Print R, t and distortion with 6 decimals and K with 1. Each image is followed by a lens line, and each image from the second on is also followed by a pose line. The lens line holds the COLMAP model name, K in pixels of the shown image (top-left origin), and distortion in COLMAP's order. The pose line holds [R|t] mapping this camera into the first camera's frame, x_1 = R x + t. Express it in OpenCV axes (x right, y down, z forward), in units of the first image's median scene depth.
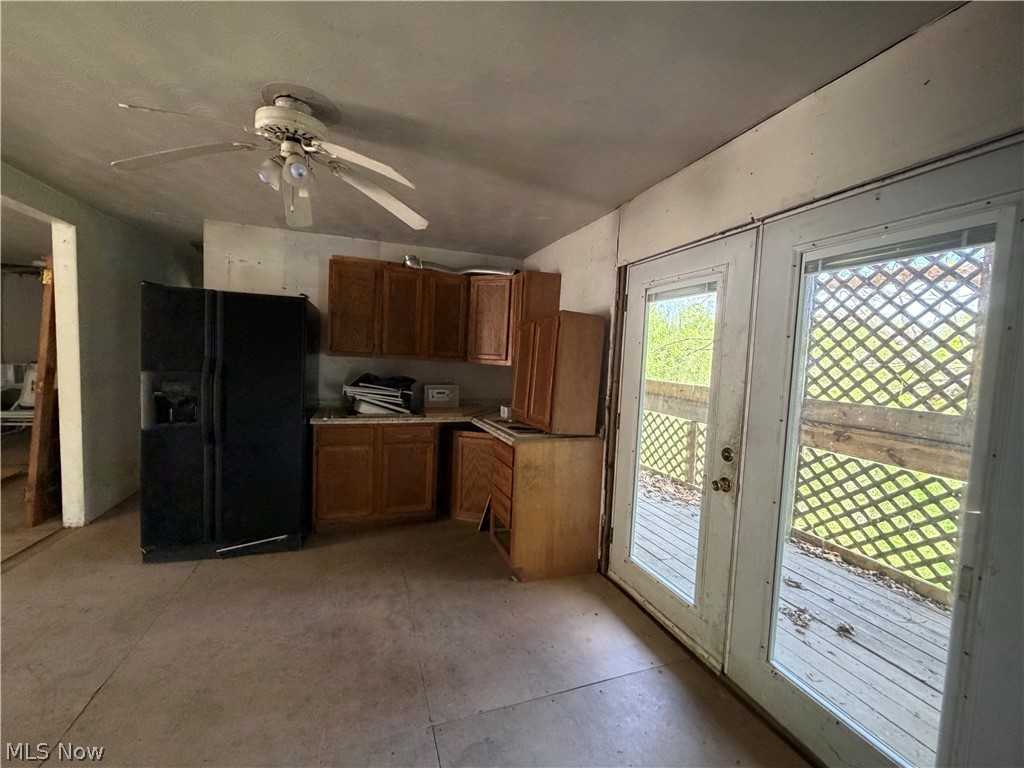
lens RADIAL K [[407.5, 0, 507.8], [0, 407.5, 387.7], [0, 0, 1]] dist [-0.001181, 0.000594]
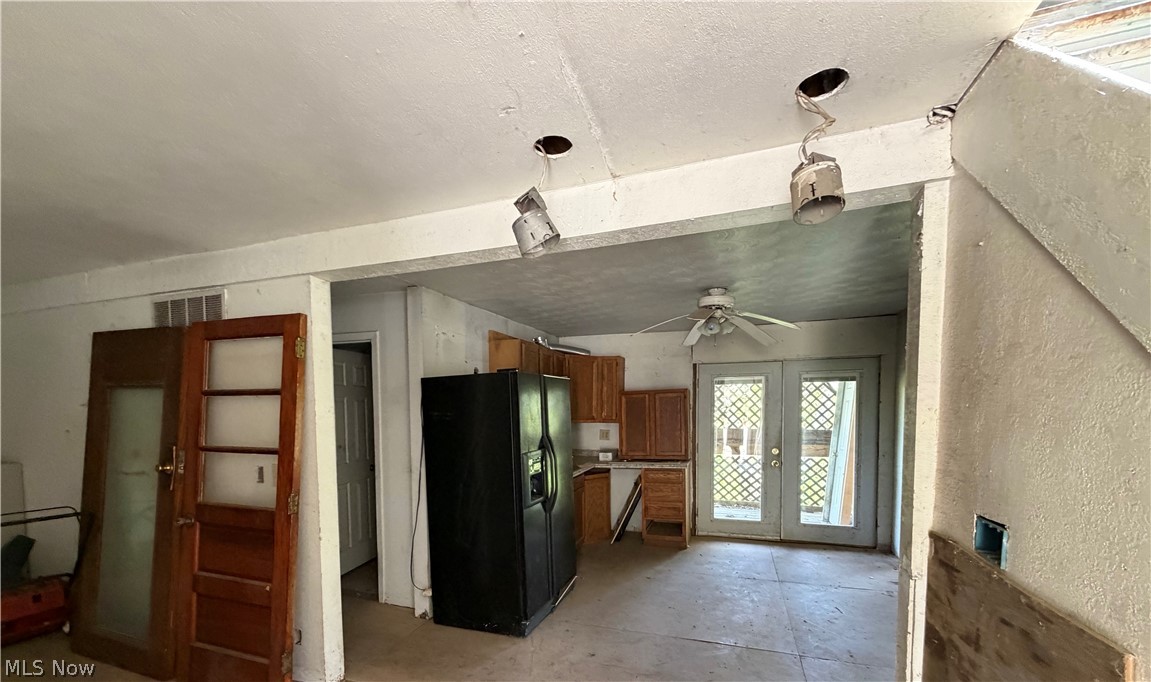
lens RADIAL K [[458.6, 0, 573.0], [0, 458.6, 429.6], [0, 0, 1]] dist [0.001287, -0.000048]
pose [[0.623792, -0.087452, 0.776682, -1.612557], [0.094480, 0.994871, 0.036138, -0.121723], [-0.775859, 0.050838, 0.628855, 0.135498]]
